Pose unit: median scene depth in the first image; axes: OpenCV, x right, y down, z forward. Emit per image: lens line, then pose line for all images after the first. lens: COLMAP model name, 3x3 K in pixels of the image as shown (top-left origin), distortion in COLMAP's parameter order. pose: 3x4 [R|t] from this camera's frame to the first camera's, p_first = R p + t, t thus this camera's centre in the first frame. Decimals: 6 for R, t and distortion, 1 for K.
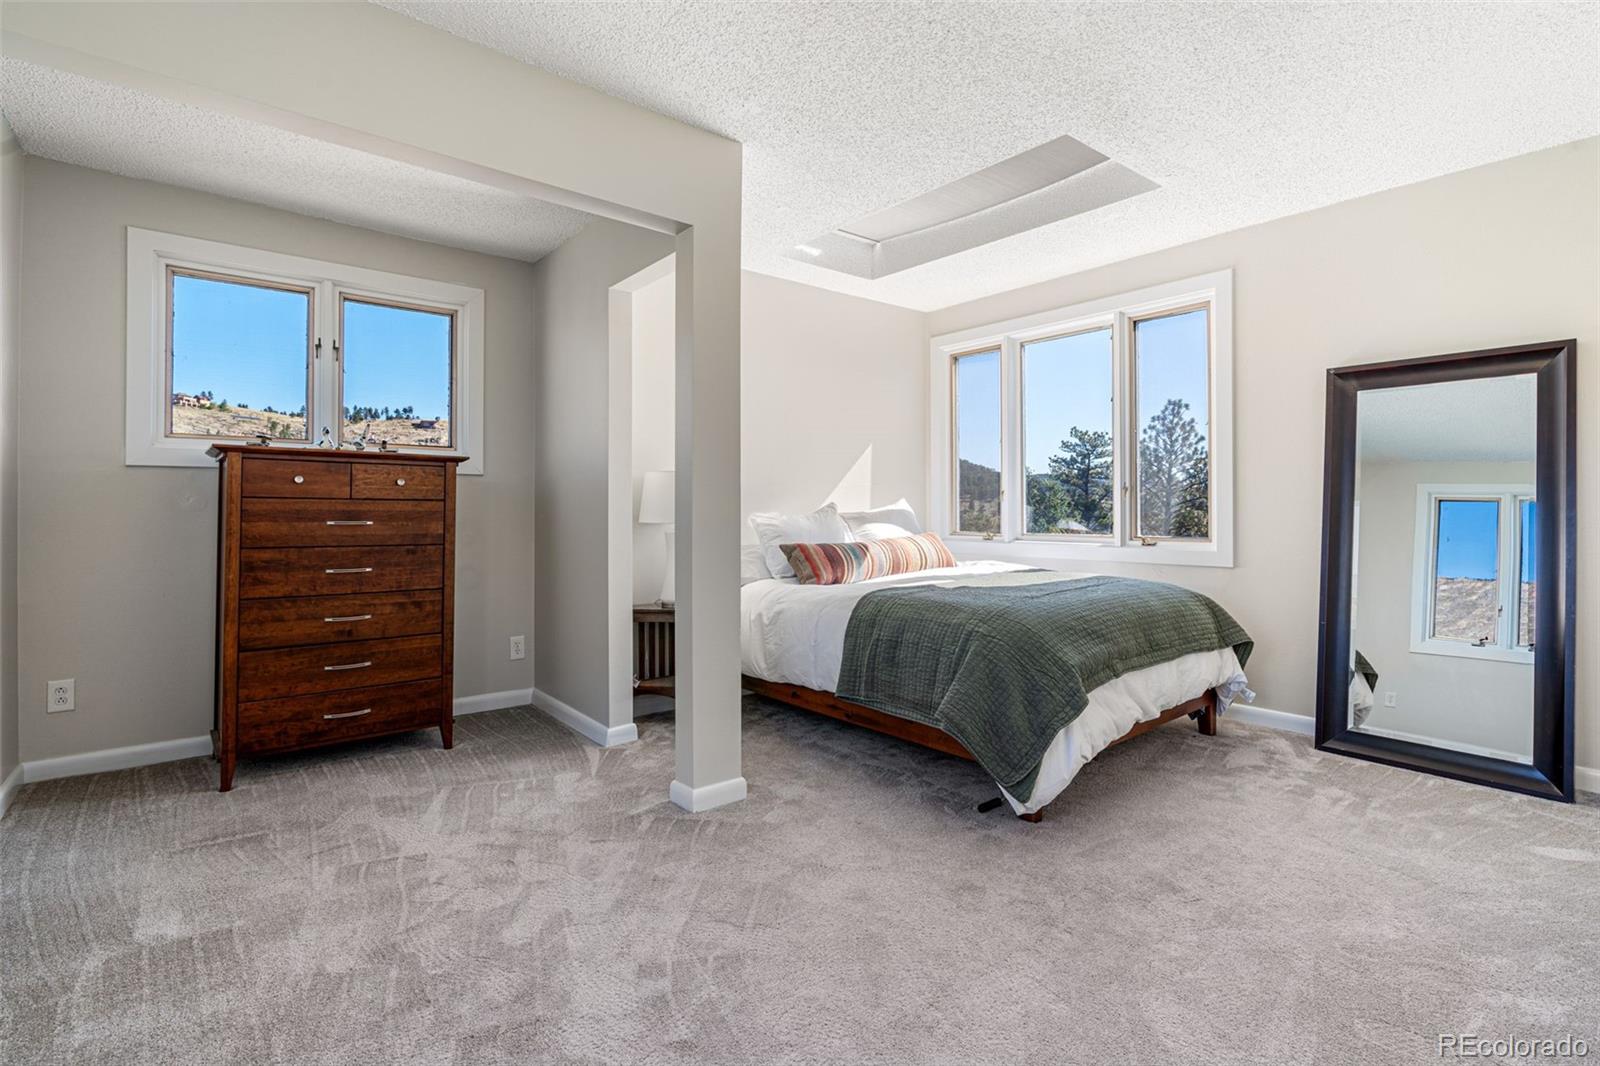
lens RADIAL K [[761.3, 0, 793.1], [0, 761.3, 518.6], [0, 0, 1]] dist [-0.006462, 0.002553]
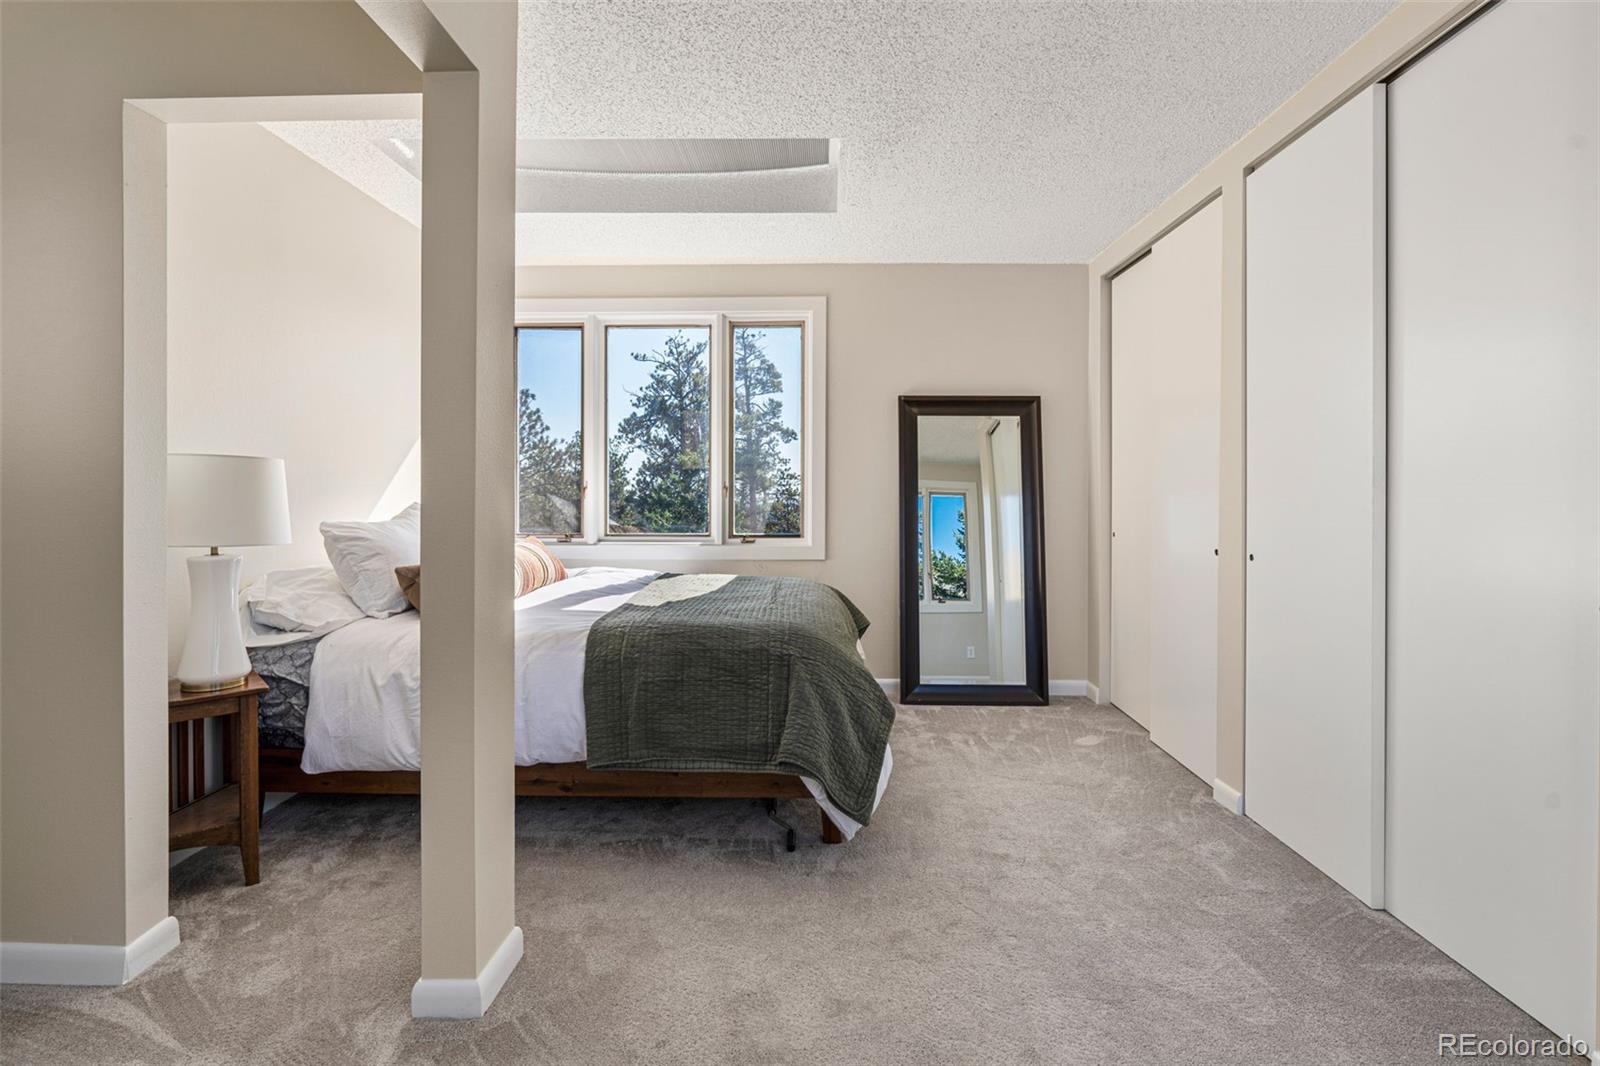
lens RADIAL K [[761.3, 0, 804.5], [0, 761.3, 509.3], [0, 0, 1]] dist [-0.006462, 0.002553]
pose [[0.644433, -0.013956, 0.764534, -0.355109], [0.006397, 0.999897, 0.012860, -0.029679], [-0.764634, -0.003396, 0.644455, 0.326713]]
